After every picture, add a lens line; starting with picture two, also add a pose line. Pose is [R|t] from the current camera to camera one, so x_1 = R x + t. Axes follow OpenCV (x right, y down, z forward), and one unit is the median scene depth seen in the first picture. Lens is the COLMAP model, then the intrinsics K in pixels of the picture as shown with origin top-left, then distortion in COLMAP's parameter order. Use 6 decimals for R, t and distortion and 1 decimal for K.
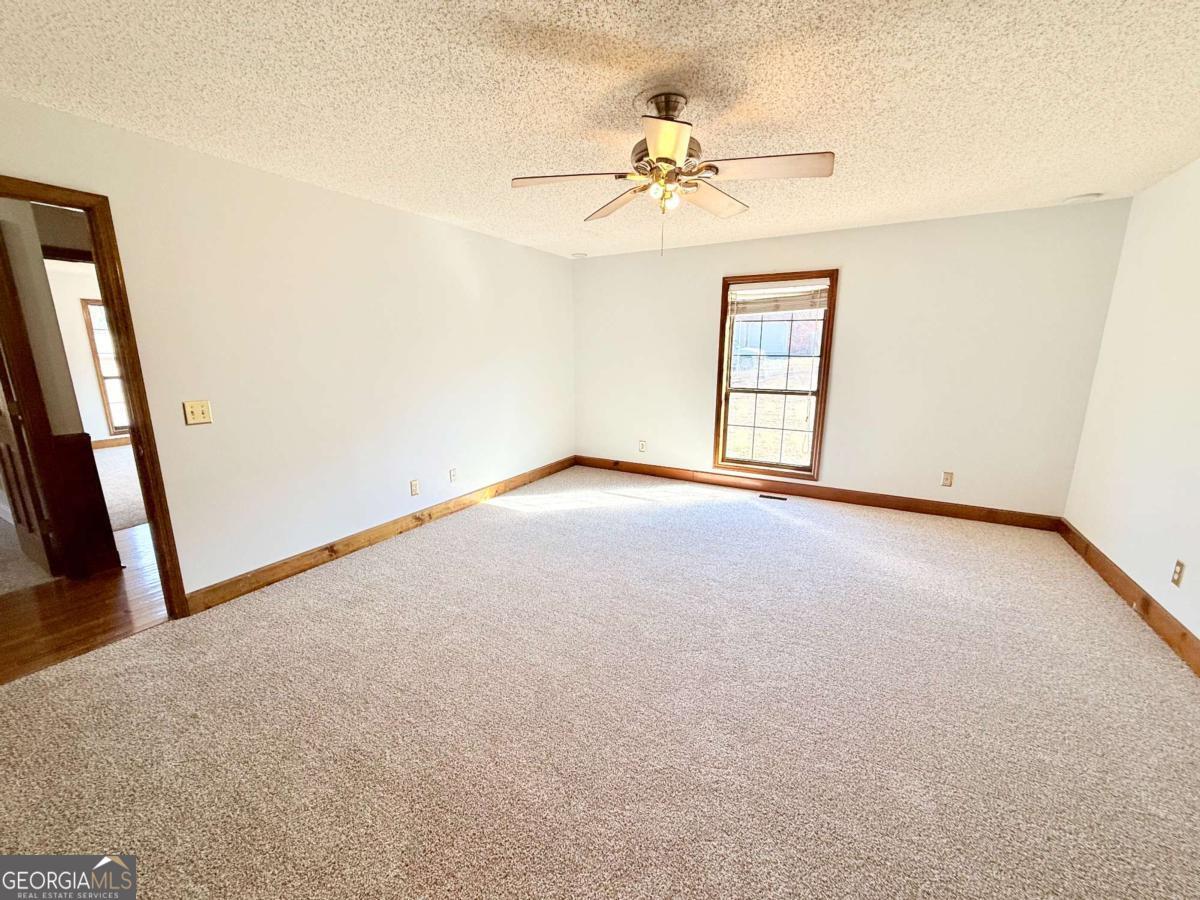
lens RADIAL K [[478.5, 0, 605.2], [0, 478.5, 450.9], [0, 0, 1]] dist [-0.000653, 0.000414]
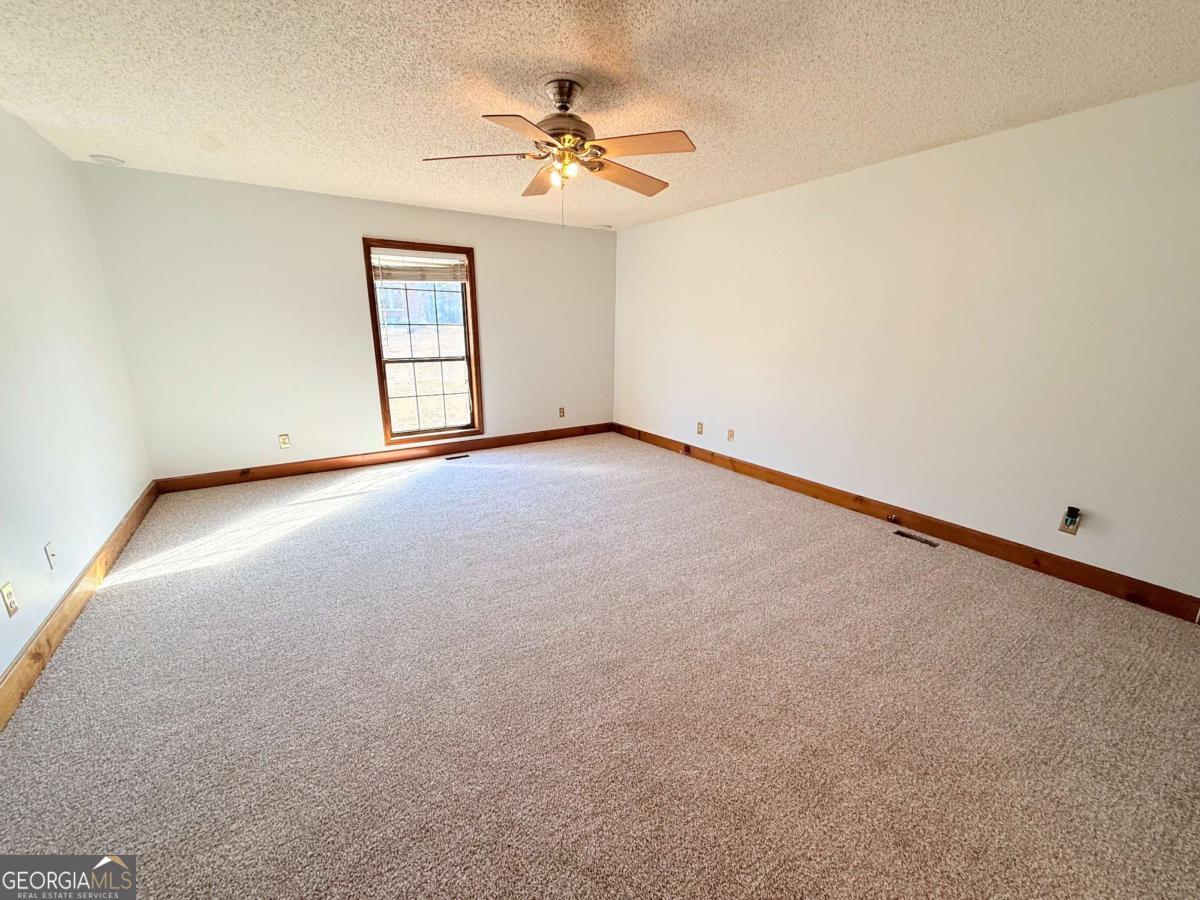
lens RADIAL K [[478.5, 0, 590.9], [0, 478.5, 451.2], [0, 0, 1]] dist [-0.000653, 0.000414]
pose [[0.457880, -0.224916, 0.860092, -0.432084], [0.179527, 0.970929, 0.158326, -0.032809], [-0.870698, 0.081916, 0.484947, 0.209826]]
